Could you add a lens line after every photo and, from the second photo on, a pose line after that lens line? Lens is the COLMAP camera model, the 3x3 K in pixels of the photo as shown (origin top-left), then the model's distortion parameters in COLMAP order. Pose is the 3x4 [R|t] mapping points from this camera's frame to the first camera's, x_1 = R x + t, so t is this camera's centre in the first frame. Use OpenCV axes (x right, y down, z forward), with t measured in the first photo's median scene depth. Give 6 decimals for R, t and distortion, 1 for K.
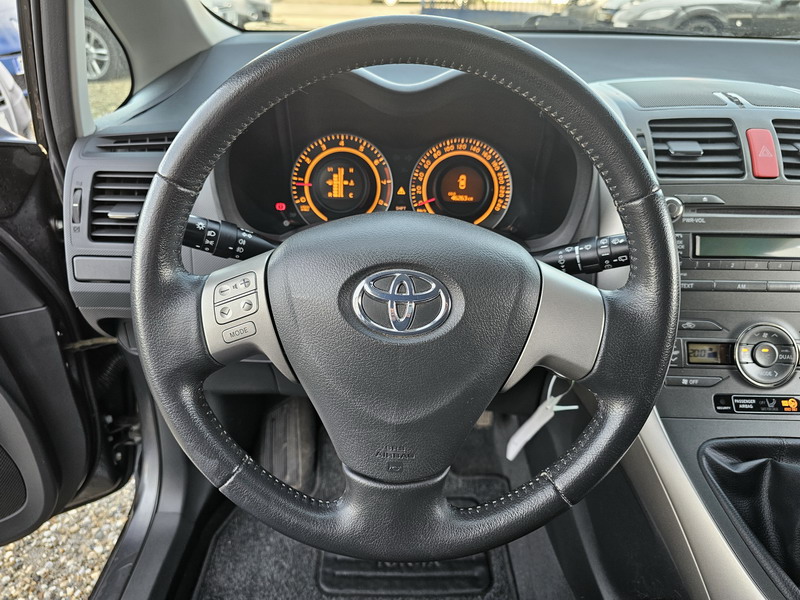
lens RADIAL K [[537.5, 0, 399.5], [0, 537.5, 299.1], [0, 0, 1]] dist [0.035693, -0.022510]
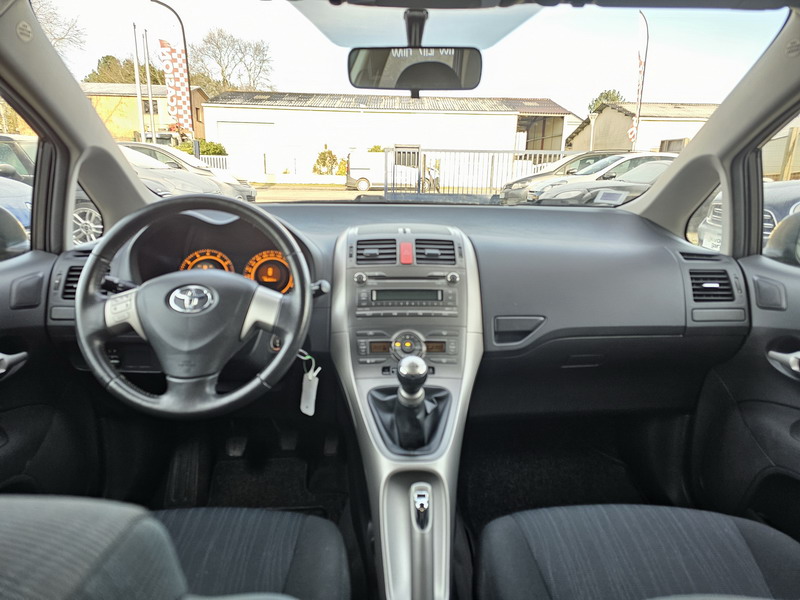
lens RADIAL K [[538.4, 0, 421.0], [0, 538.4, 304.3], [0, 0, 1]] dist [0.022045, -0.007313]
pose [[0.997826, -0.017014, 0.063662, 0.581663], [0.034188, 0.959562, -0.279413, 0.493163], [-0.056334, 0.280982, 0.958058, -0.920134]]
